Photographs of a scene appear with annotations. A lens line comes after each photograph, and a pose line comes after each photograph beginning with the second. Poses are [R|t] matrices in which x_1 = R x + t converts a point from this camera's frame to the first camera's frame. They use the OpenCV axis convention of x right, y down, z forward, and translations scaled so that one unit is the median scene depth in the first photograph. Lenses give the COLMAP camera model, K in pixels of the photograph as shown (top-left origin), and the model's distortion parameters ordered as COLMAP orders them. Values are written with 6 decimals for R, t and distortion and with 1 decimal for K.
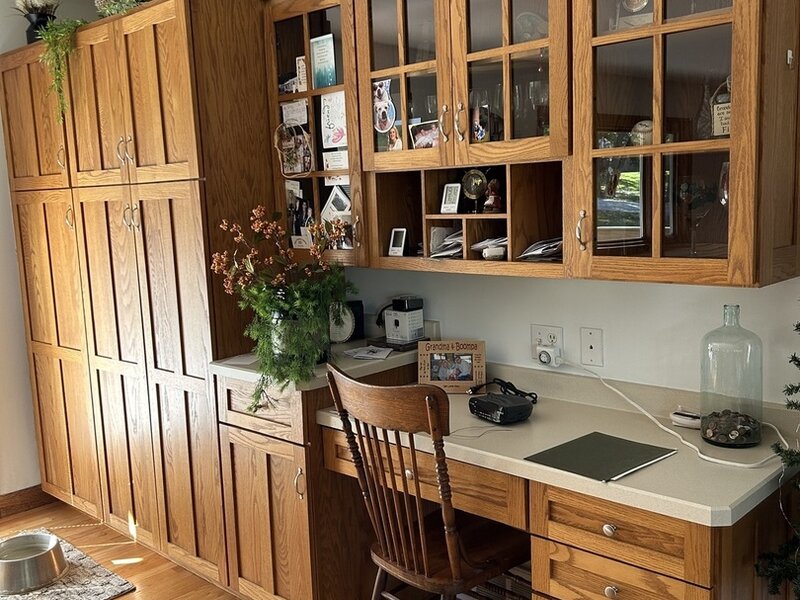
lens RADIAL K [[807.7, 0, 400.6], [0, 807.7, 302.0], [0, 0, 1]] dist [0.027597, 0.000000]
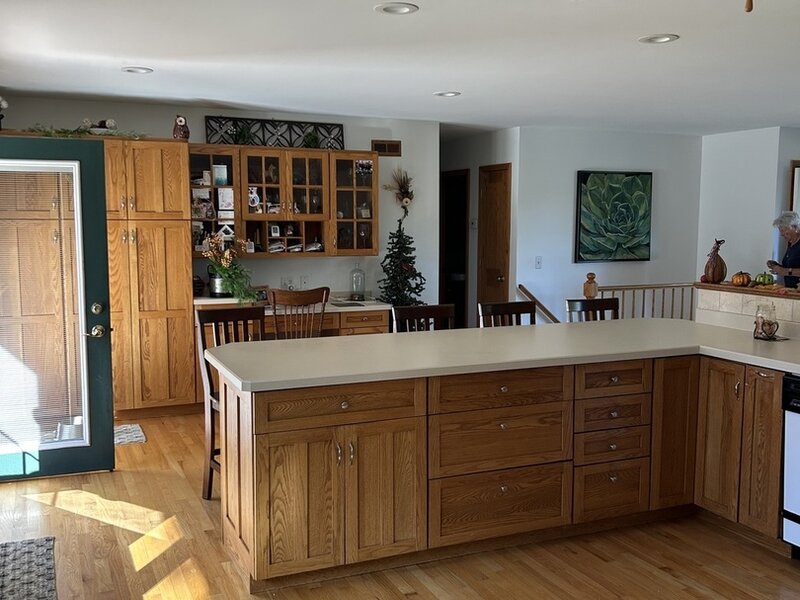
lens RADIAL K [[807.7, 0, 400.5], [0, 807.7, 301.2], [0, 0, 1]] dist [0.027597, 0.000000]
pose [[0.398742, -0.044599, 0.915978, -2.185998], [0.102503, 0.994725, 0.003812, 0.138072], [-0.911316, 0.092370, 0.401211, -0.474428]]
